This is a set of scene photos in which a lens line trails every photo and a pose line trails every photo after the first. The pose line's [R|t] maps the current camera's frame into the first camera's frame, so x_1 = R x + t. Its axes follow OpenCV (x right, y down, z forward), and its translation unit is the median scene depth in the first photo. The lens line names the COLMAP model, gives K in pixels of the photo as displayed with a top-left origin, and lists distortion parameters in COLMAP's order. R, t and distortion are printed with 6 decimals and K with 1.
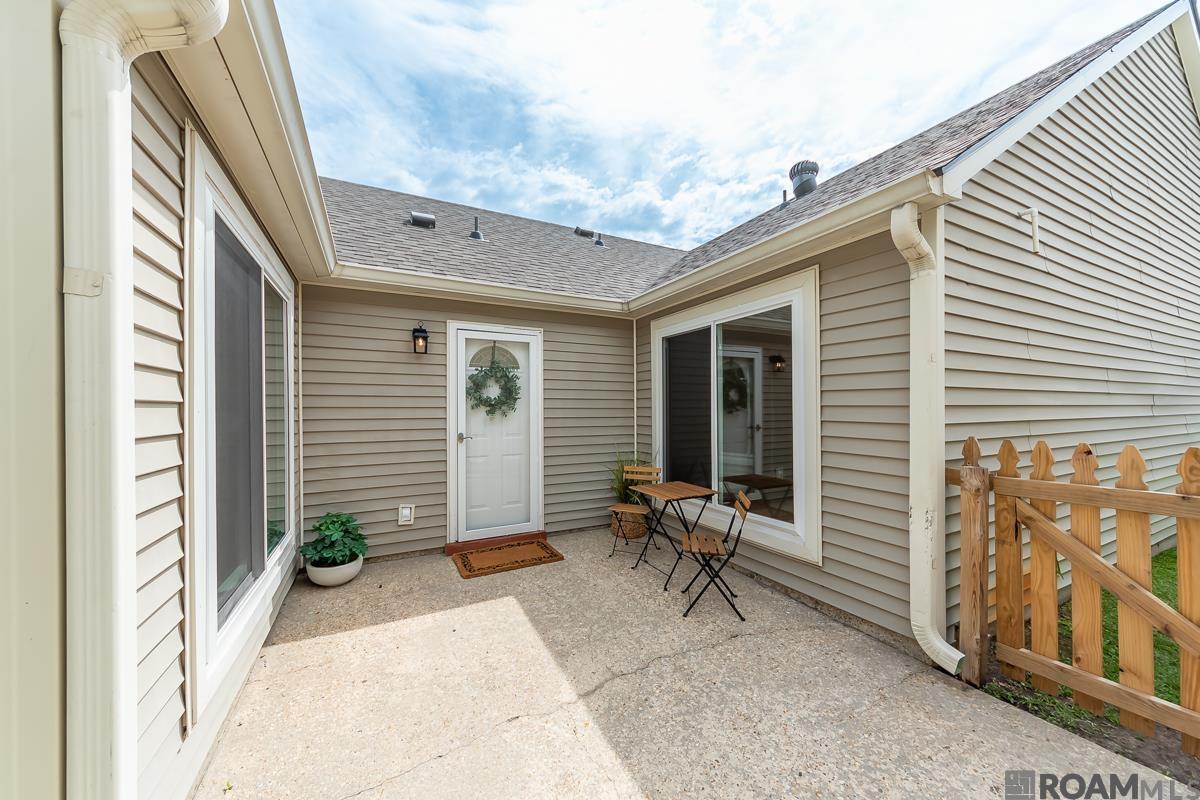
lens RADIAL K [[438.4, 0, 607.6], [0, 438.4, 405.5], [0, 0, 1]] dist [0.000231, -0.000642]
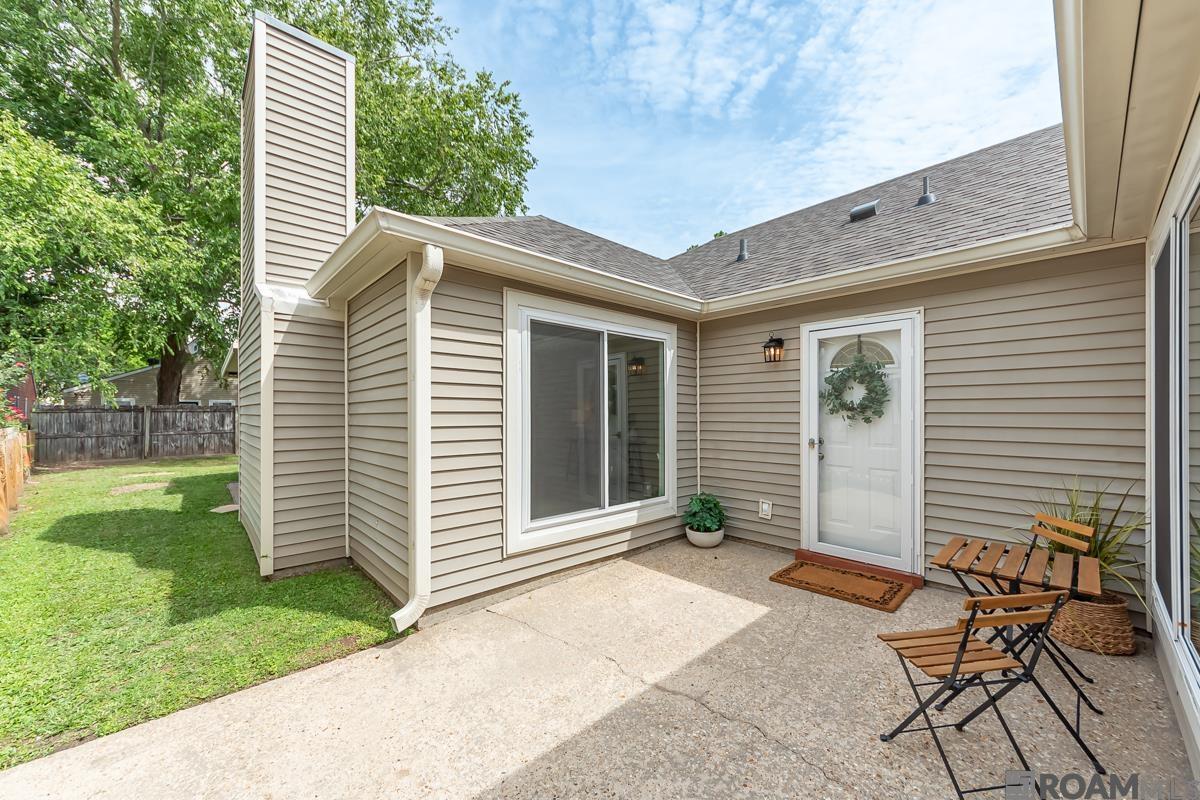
lens RADIAL K [[438.4, 0, 606.2], [0, 438.4, 409.8], [0, 0, 1]] dist [0.000231, -0.000642]
pose [[0.279852, 0.001209, -0.960042, 0.468519], [0.005060, 0.999983, 0.002734, -0.005760], [0.960030, -0.005623, 0.279841, 0.296945]]
